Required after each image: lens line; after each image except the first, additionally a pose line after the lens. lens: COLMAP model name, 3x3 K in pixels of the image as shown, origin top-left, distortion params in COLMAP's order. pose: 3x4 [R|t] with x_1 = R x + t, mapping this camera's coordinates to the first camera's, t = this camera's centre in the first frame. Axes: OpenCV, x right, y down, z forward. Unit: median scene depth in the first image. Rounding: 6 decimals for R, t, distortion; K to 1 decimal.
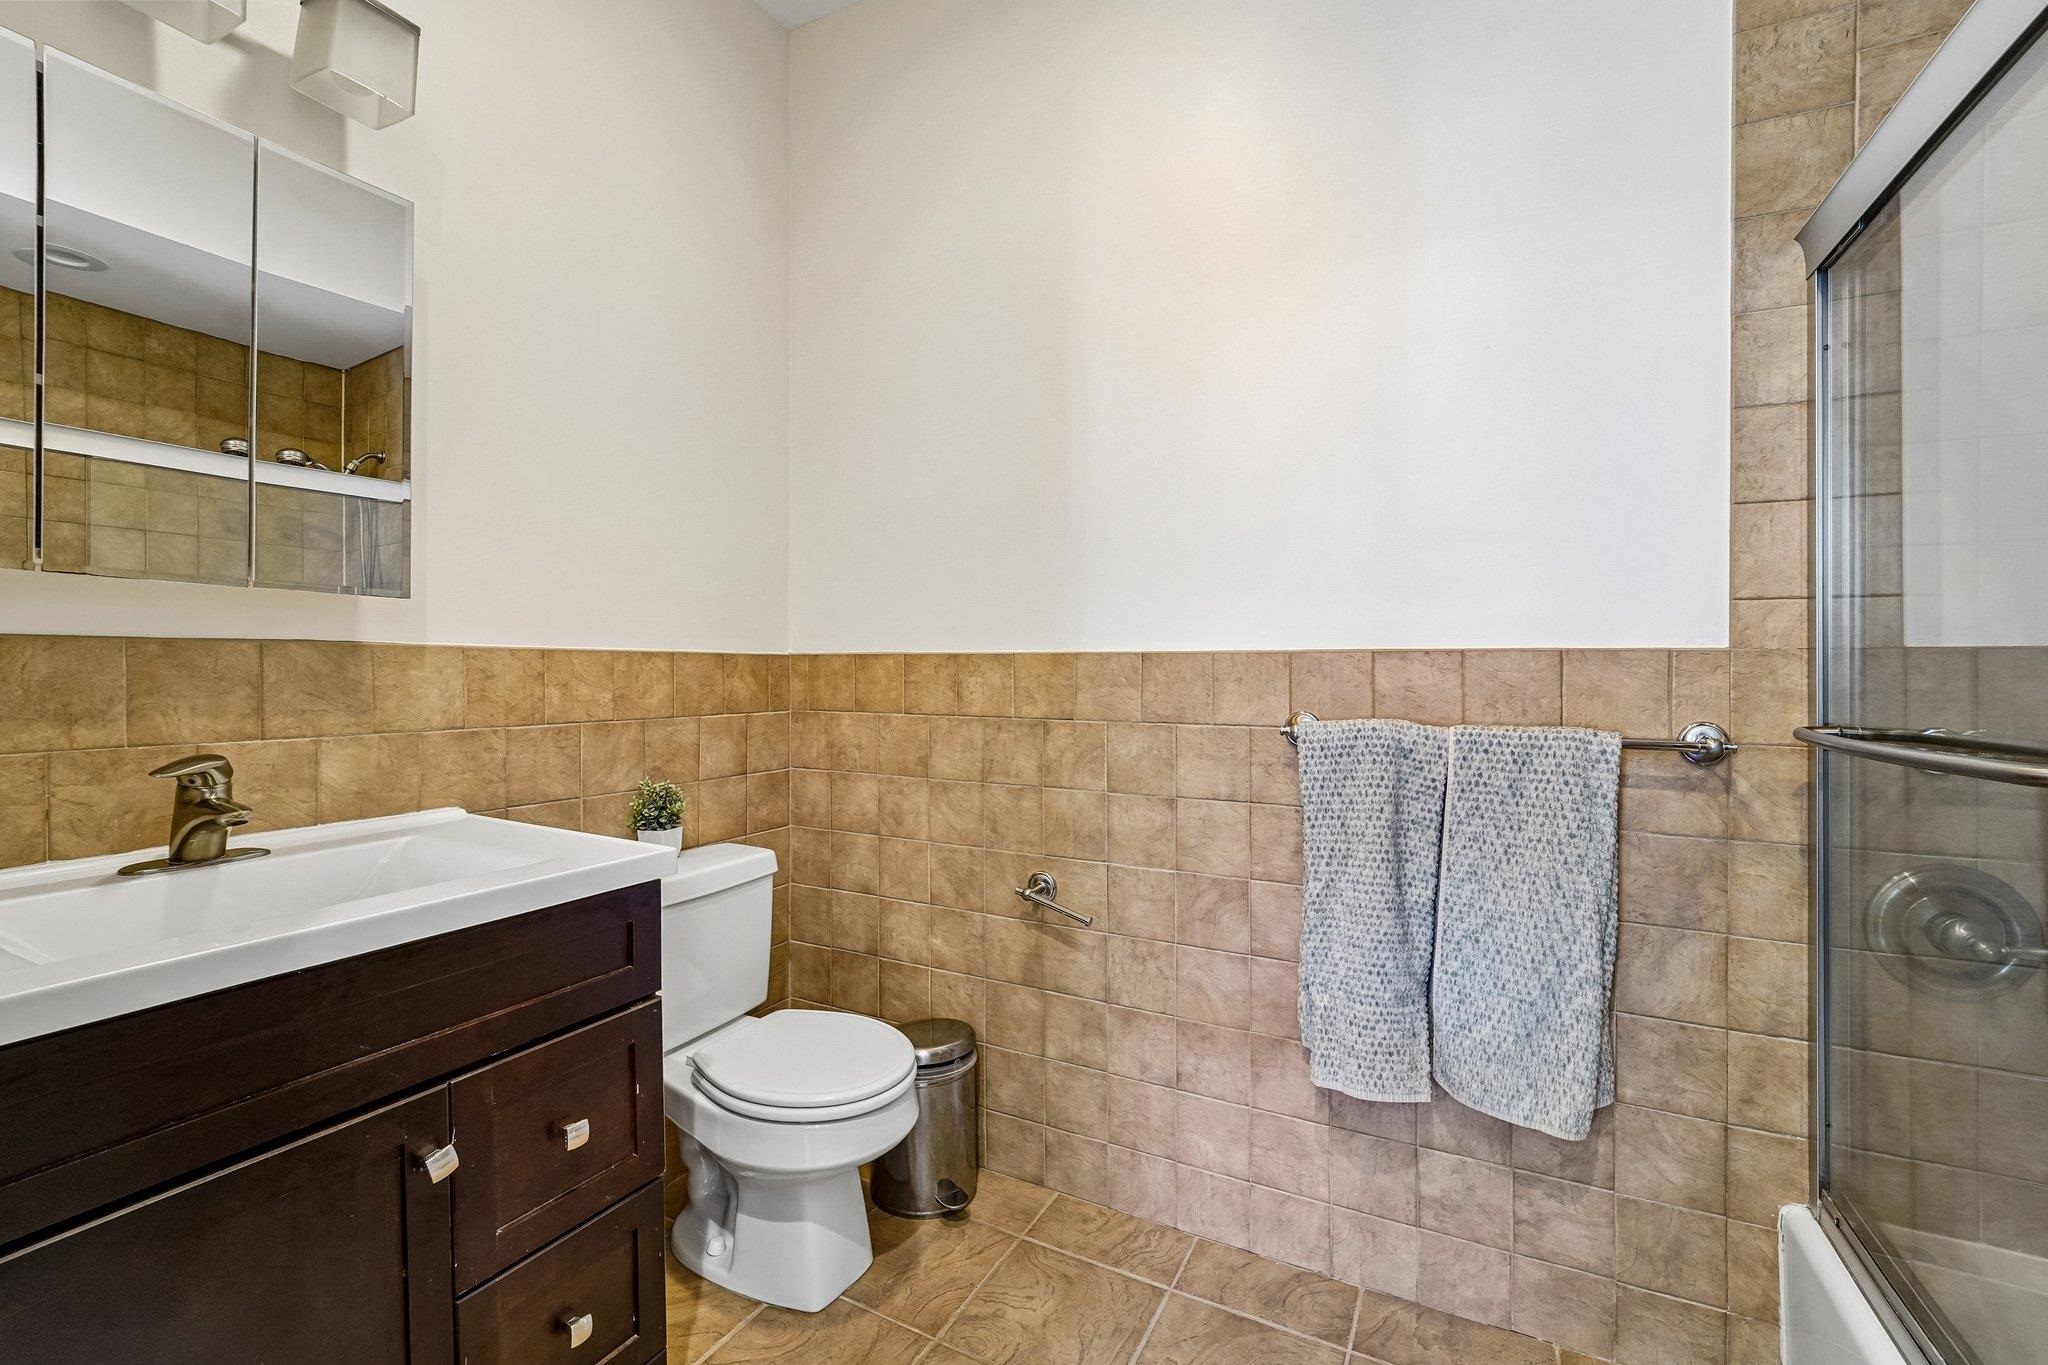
lens RADIAL K [[863.2, 0, 1018.5], [0, 863.2, 678.1], [0, 0, 1]] dist [-0.032834, -0.000220]
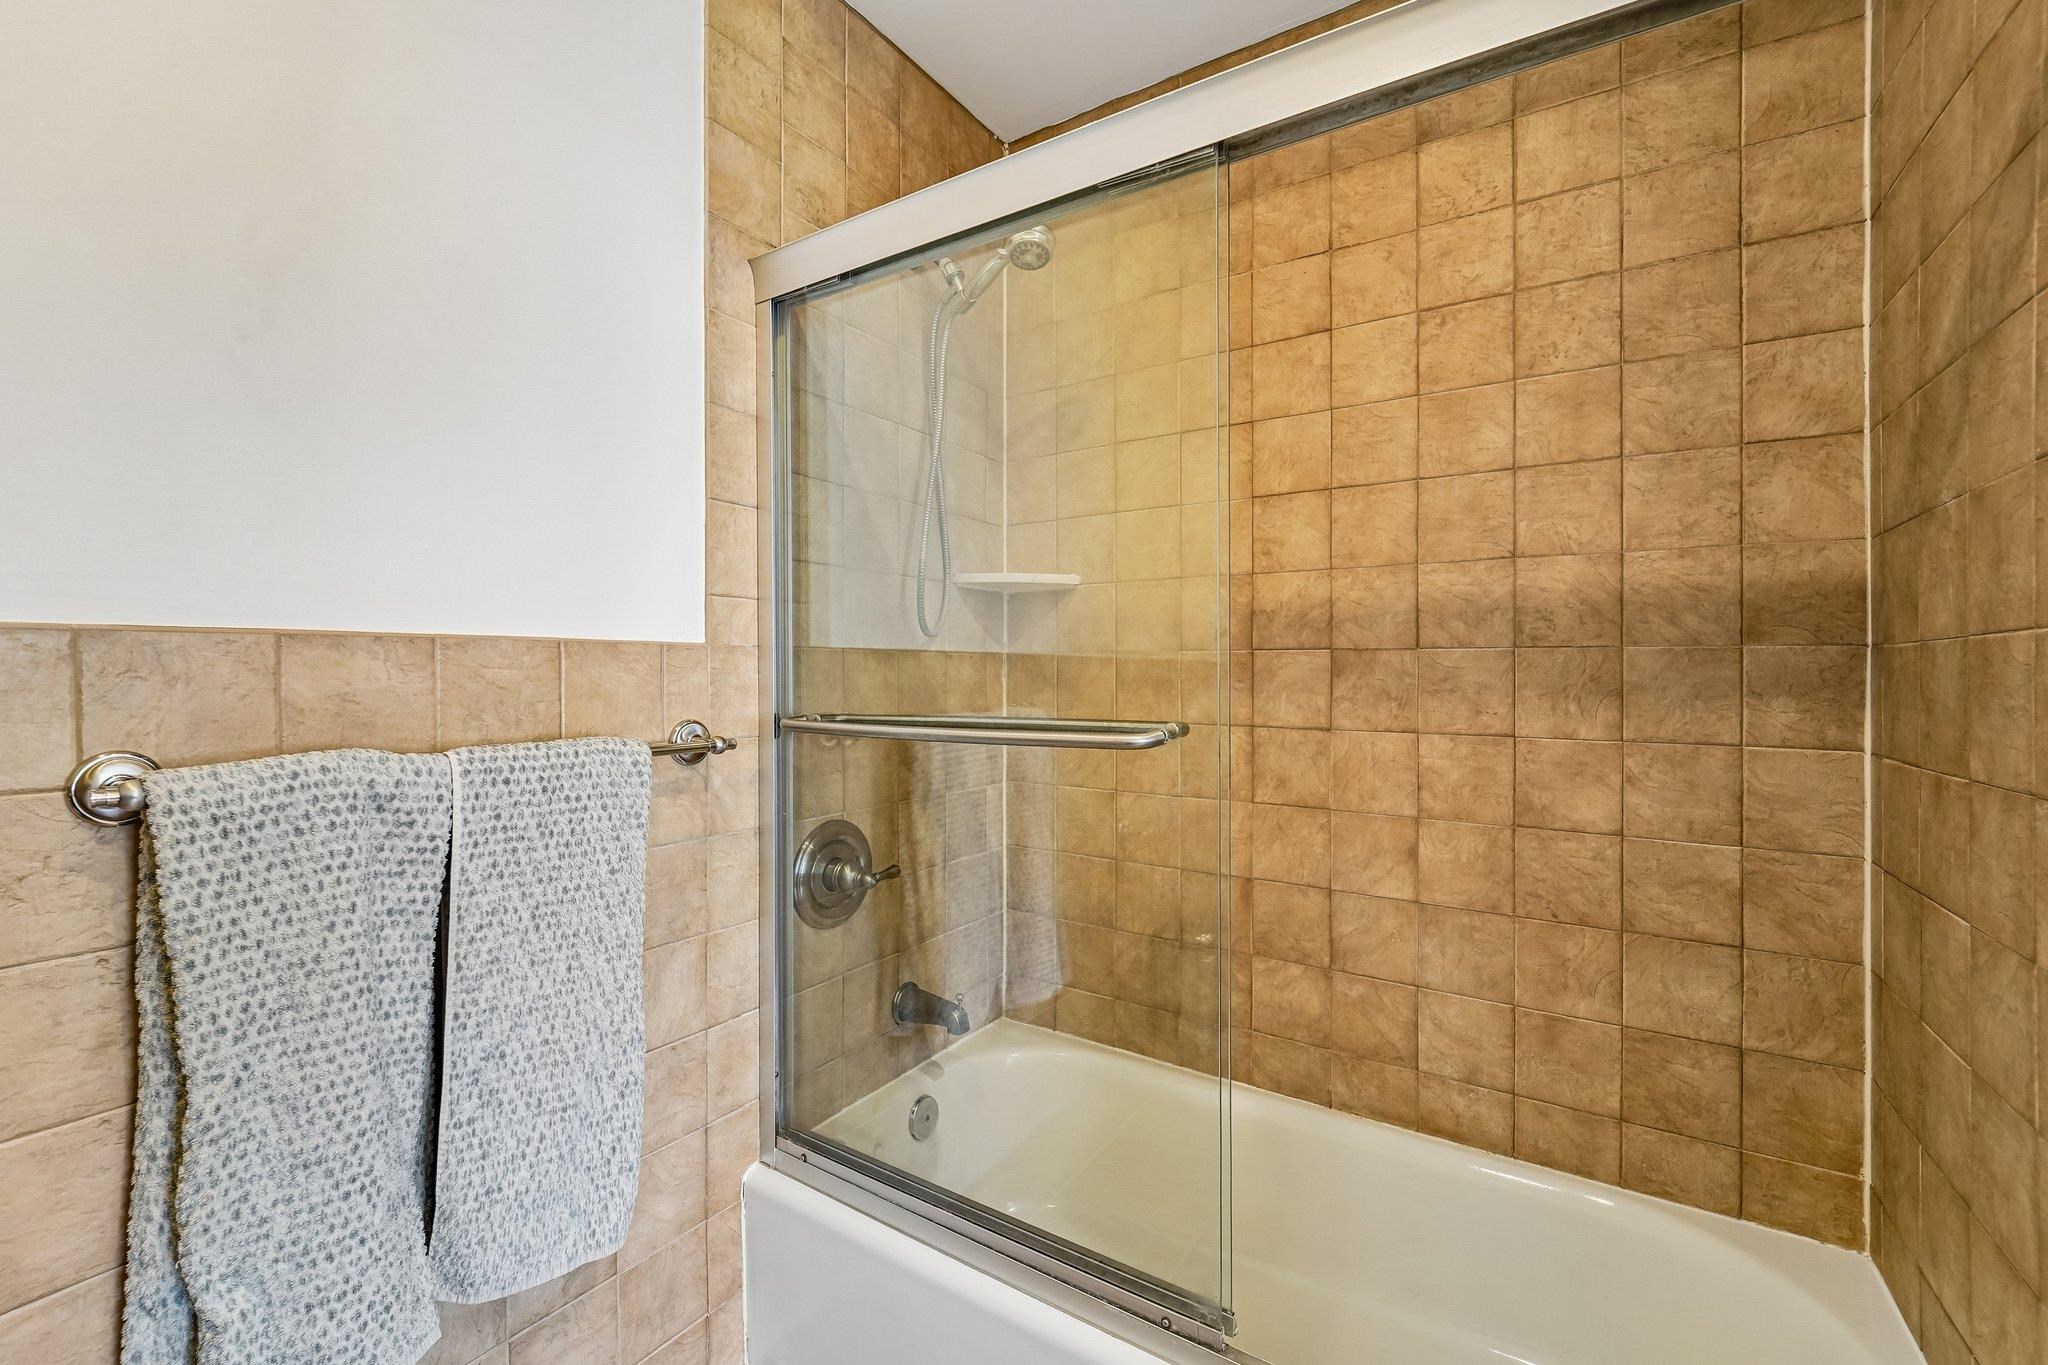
lens RADIAL K [[841.6, 0, 1020.4], [0, 841.6, 670.7], [0, 0, 1]] dist [0.002042, -0.010659]
pose [[0.105743, -0.005096, 0.994380, -0.096726], [0.012066, 0.999920, 0.003841, -0.002965], [-0.994320, 0.011592, 0.105796, 0.511290]]
